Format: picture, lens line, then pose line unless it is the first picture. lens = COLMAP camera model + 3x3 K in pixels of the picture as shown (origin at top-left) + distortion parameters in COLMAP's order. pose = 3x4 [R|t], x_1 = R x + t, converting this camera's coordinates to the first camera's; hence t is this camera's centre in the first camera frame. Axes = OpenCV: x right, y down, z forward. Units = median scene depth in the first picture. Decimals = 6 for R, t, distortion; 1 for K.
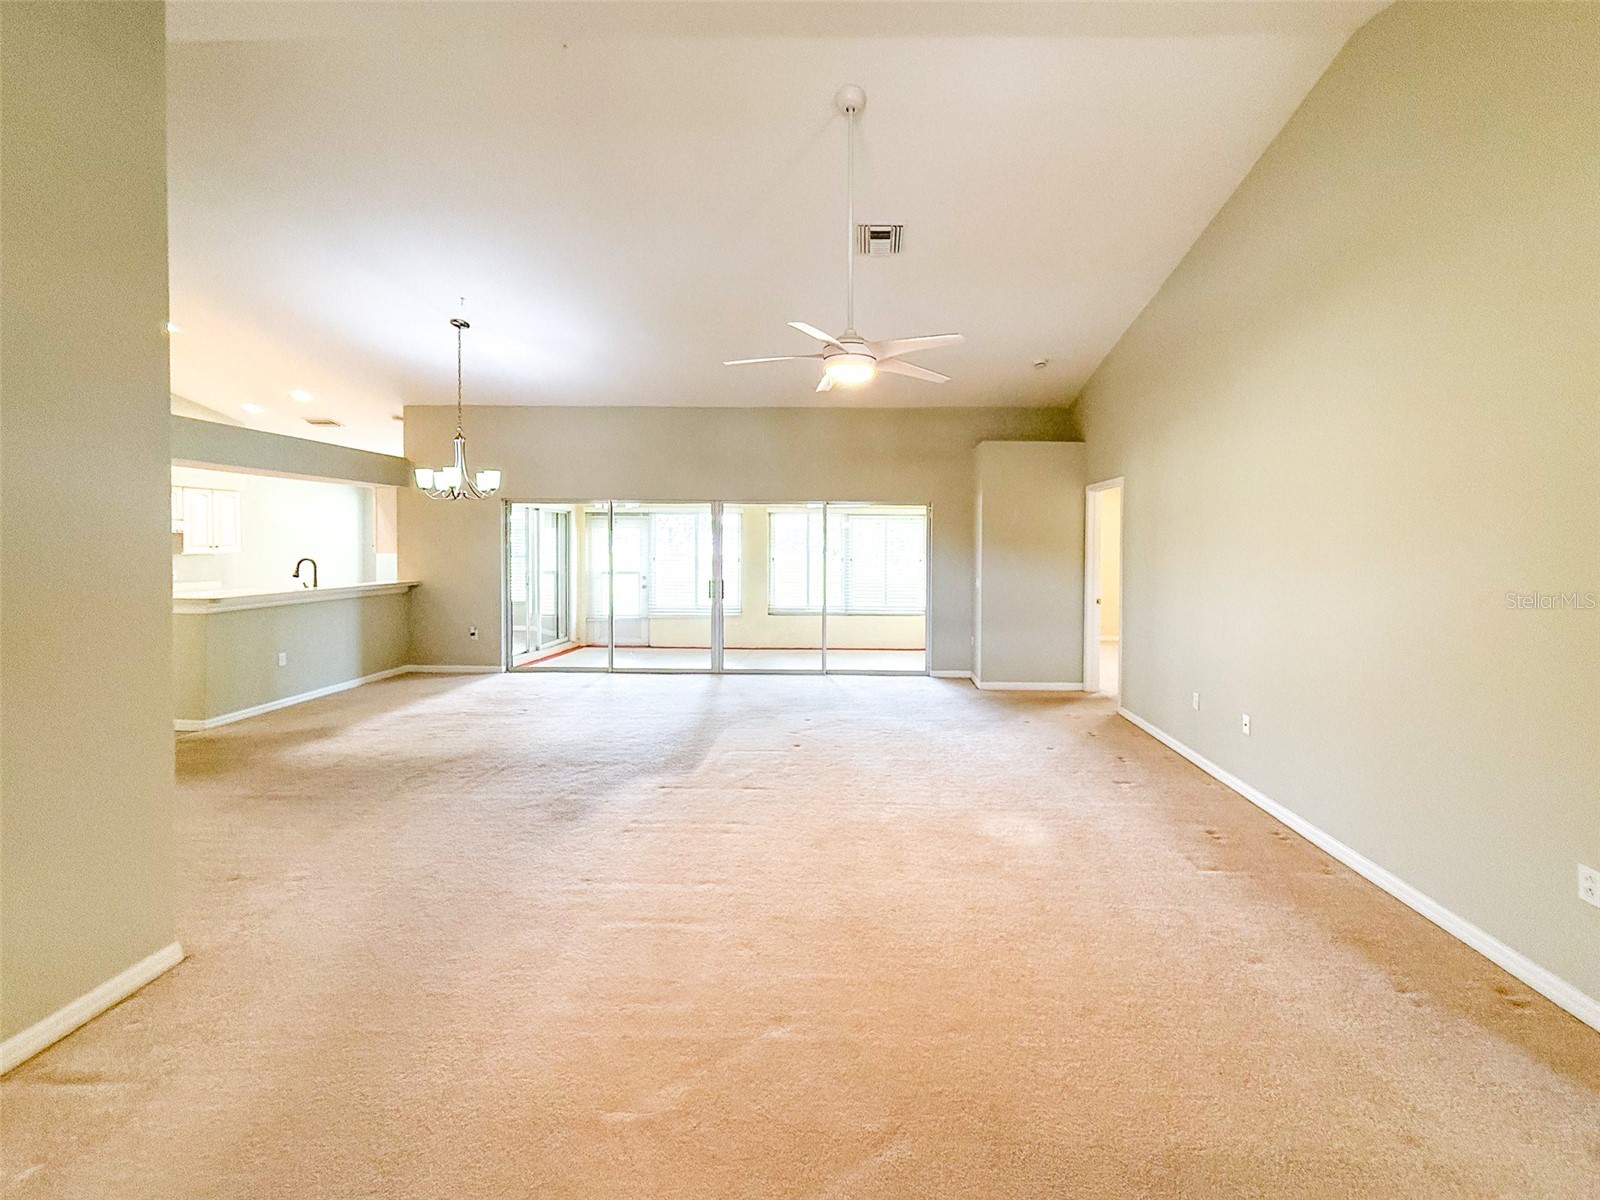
lens RADIAL K [[651.6, 0, 821.4], [0, 651.6, 565.5], [0, 0, 1]] dist [0.001761, 0.000177]
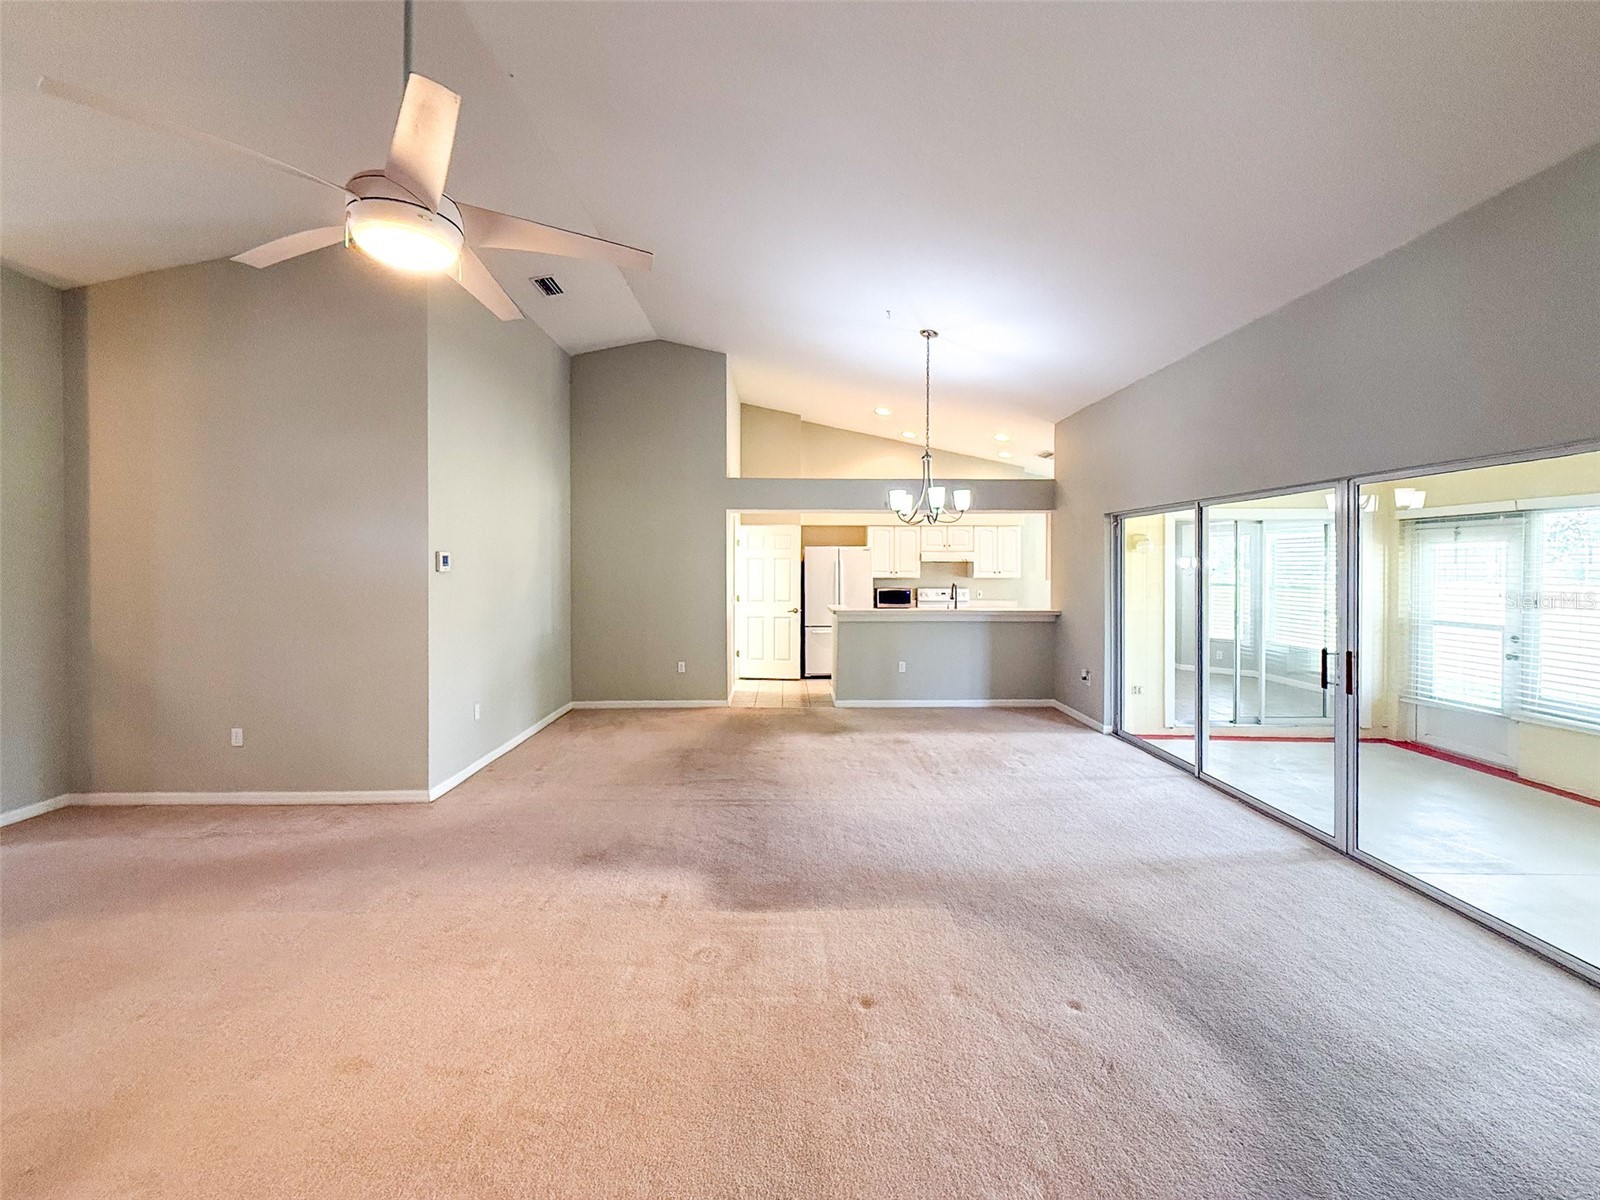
lens RADIAL K [[651.6, 0, 821.4], [0, 651.6, 565.5], [0, 0, 1]] dist [0.001761, 0.000177]
pose [[0.079713, -0.004457, -0.996808, 0.278570], [-0.037448, 0.999271, -0.007462, -0.020788], [0.996114, 0.037924, 0.079488, 0.601965]]
